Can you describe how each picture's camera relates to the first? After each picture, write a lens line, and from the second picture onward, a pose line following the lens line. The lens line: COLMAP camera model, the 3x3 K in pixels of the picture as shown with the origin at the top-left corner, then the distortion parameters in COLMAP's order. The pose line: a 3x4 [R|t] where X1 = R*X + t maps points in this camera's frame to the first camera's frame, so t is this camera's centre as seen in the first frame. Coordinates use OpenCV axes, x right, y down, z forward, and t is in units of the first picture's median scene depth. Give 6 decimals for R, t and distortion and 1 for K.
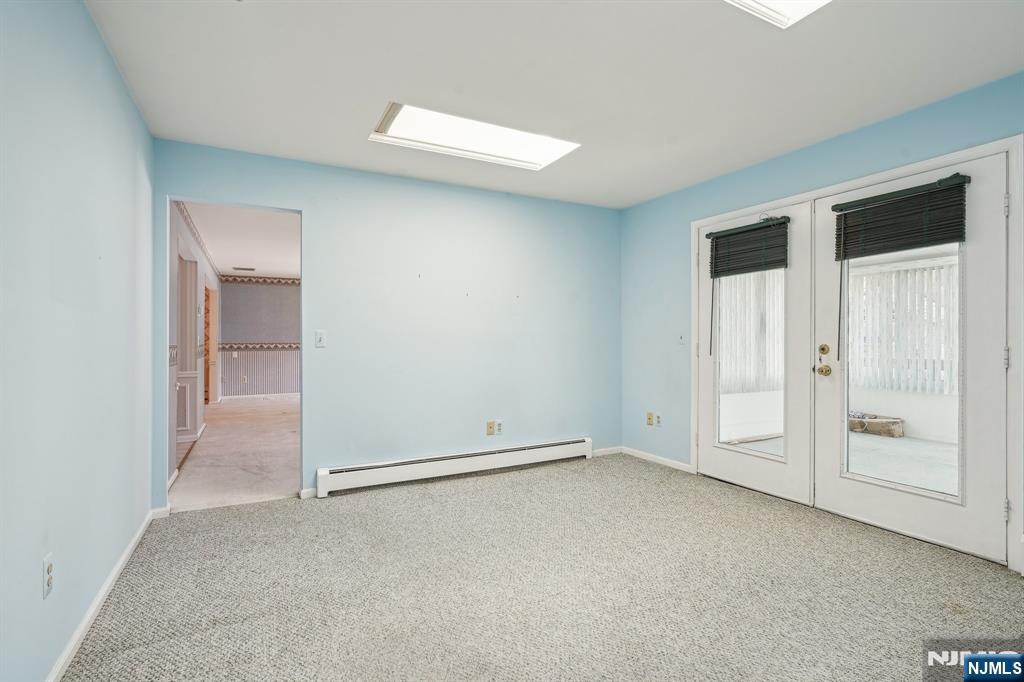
lens RADIAL K [[469.2, 0, 505.6], [0, 469.2, 340.5], [0, 0, 1]] dist [-0.010348, 0.000427]
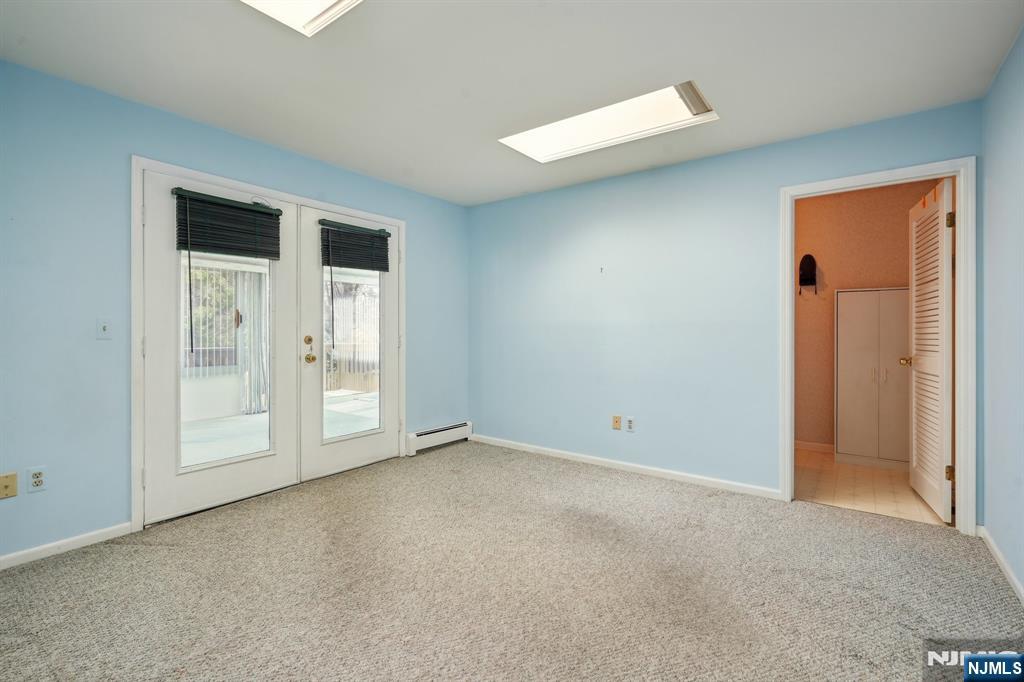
lens RADIAL K [[469.2, 0, 506.8], [0, 469.2, 333.9], [0, 0, 1]] dist [-0.010348, 0.000427]
pose [[-0.423777, -0.007394, 0.905736, -0.527272], [0.003691, 0.999944, 0.009890, -0.005203], [-0.905759, 0.007534, -0.423726, 0.982139]]
